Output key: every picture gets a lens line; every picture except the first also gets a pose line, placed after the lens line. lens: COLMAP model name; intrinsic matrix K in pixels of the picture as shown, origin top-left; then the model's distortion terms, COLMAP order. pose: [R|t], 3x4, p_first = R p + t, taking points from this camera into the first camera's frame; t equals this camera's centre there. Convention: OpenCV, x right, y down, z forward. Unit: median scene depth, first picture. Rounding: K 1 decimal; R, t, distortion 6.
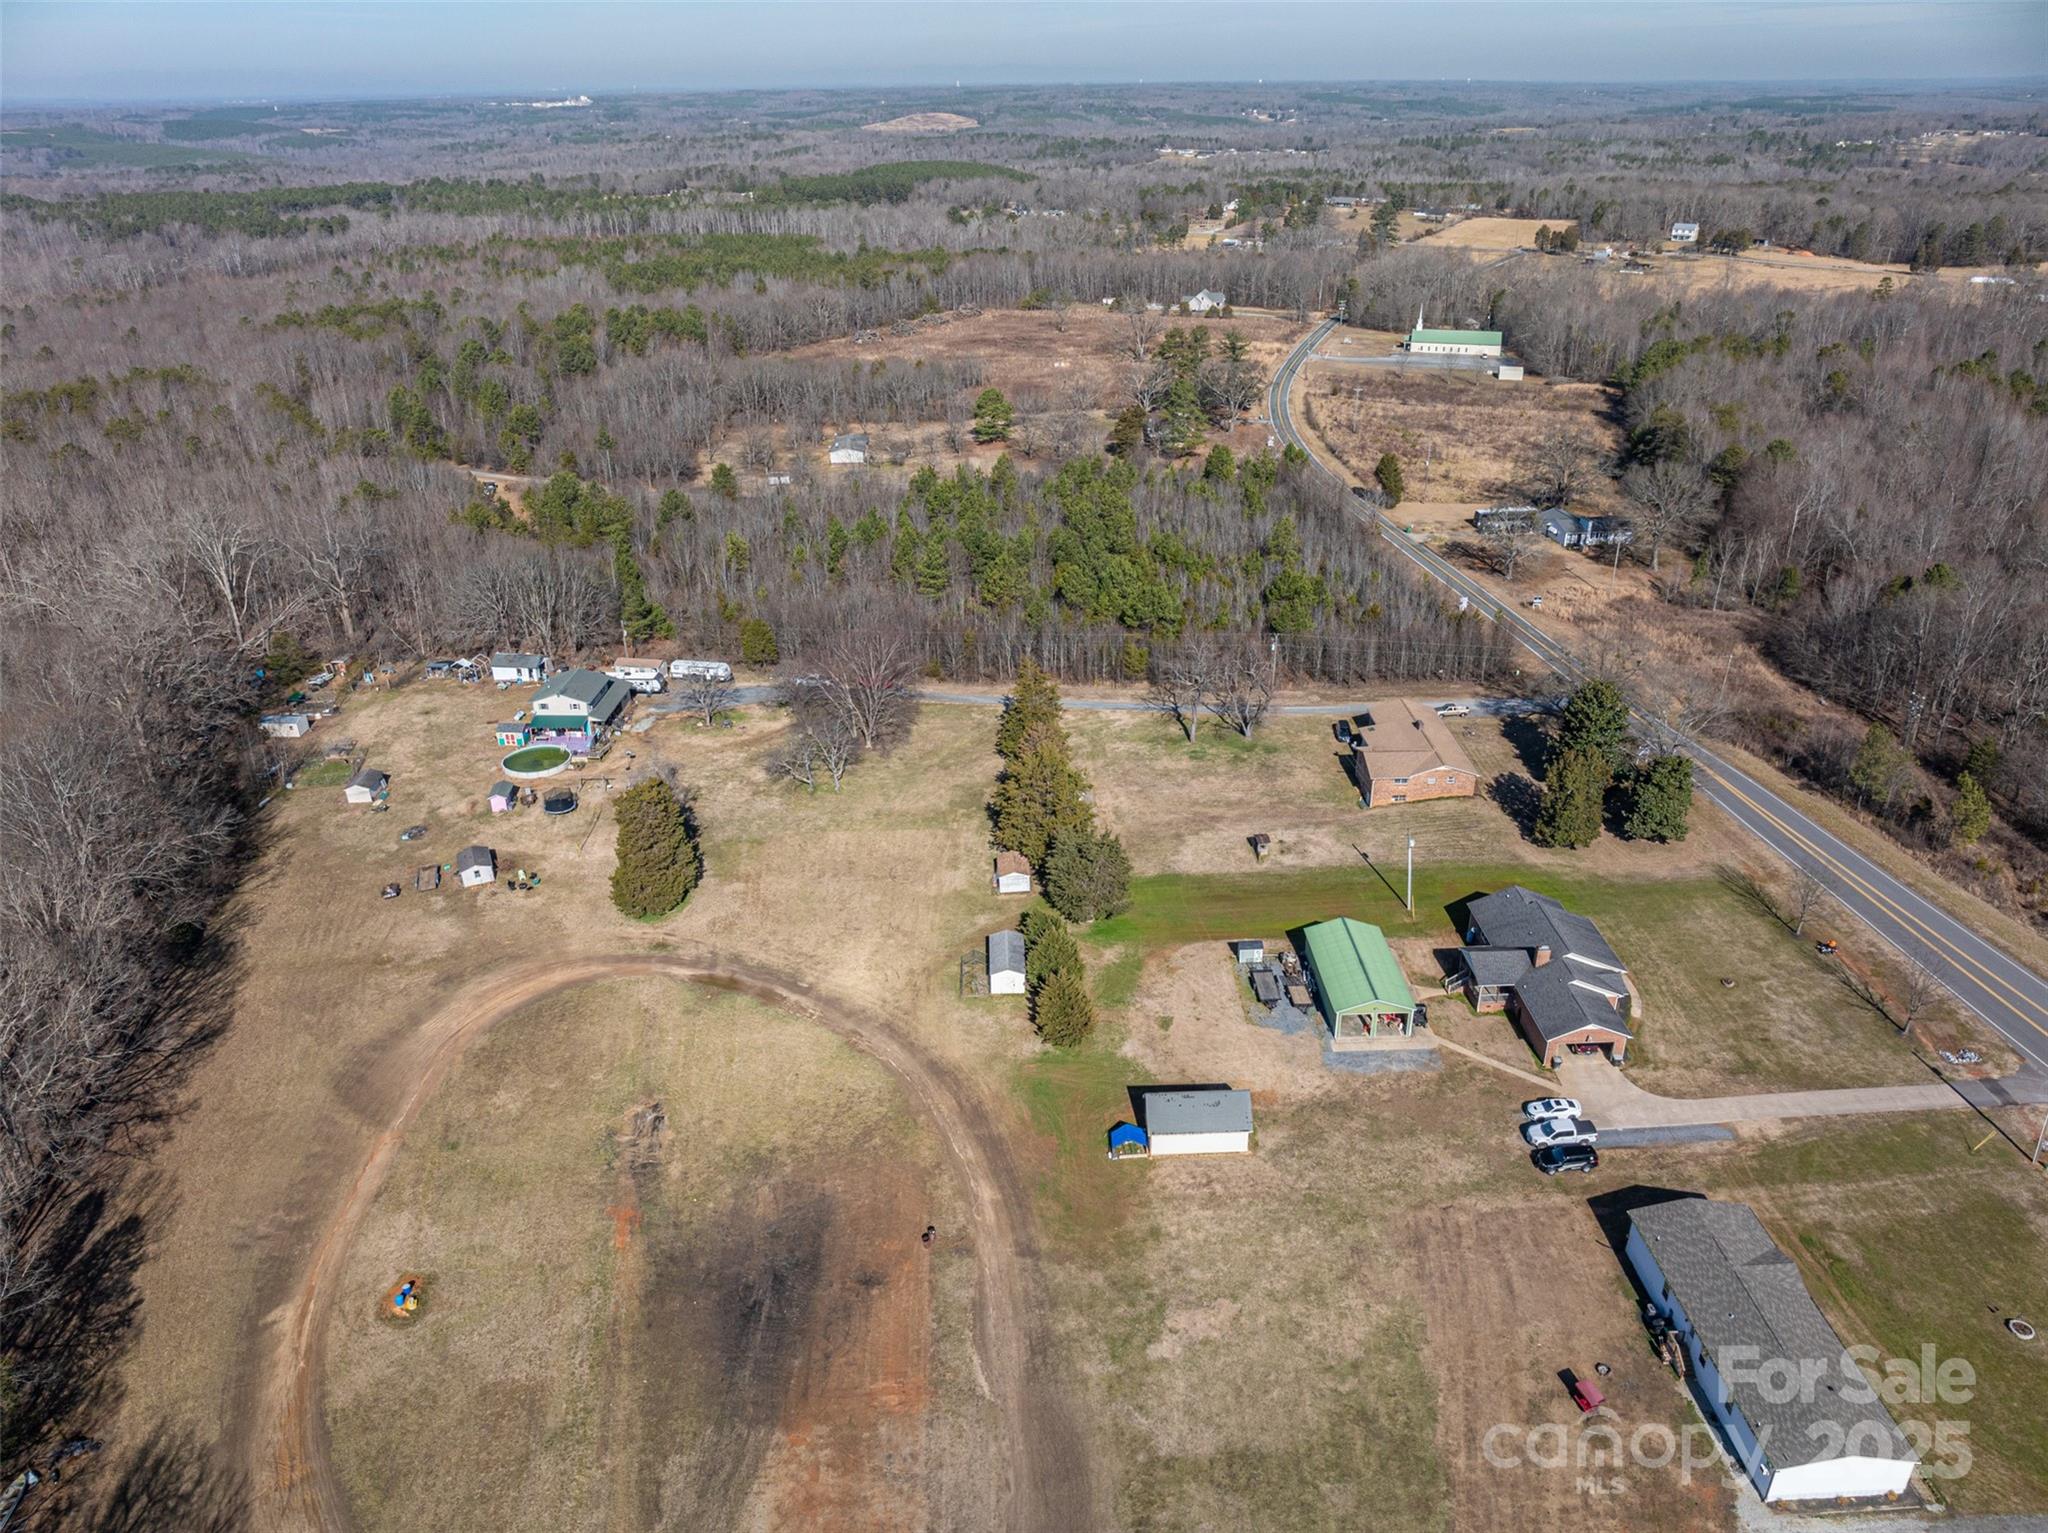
lens RADIAL K [[1458.1, 0, 1025.1], [0, 1458.1, 771.3], [0, 0, 1]] dist [-0.047916, 0.021081]
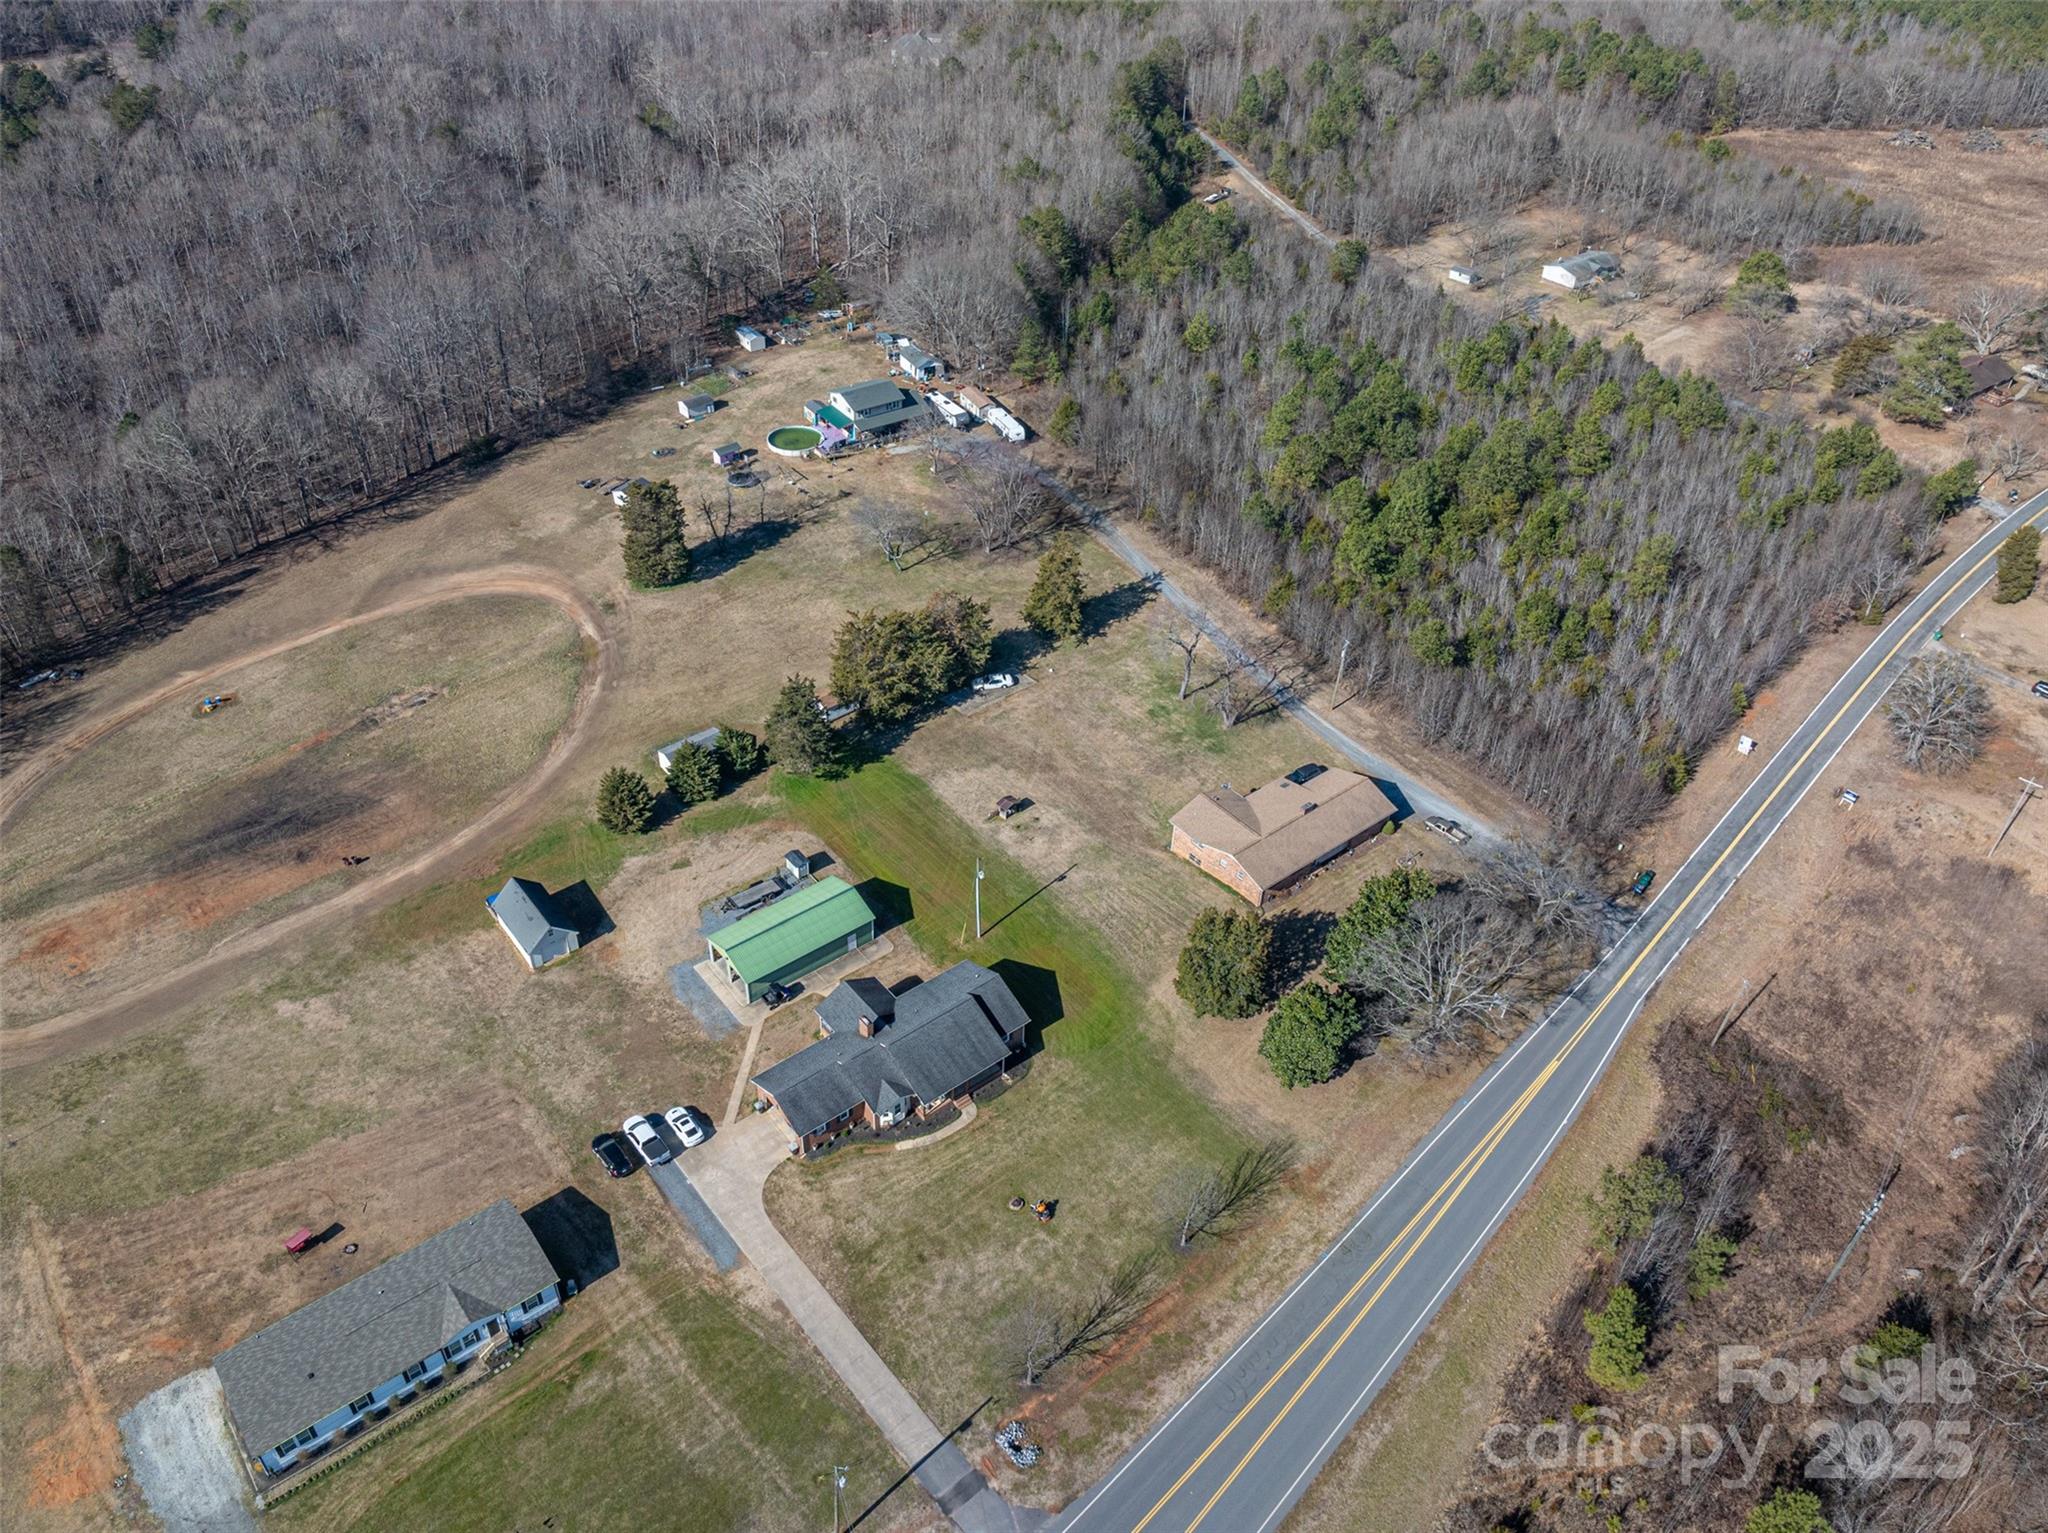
lens RADIAL K [[1486.1, 0, 967.7], [0, 1486.1, 761.4], [0, 0, 1]] dist [-0.035835, -0.004559]
pose [[0.590686, 0.512860, -0.622948, 0.998743], [-0.370298, 0.858222, 0.355435, -0.417722], [0.716916, 0.020726, 0.696851, 0.436797]]
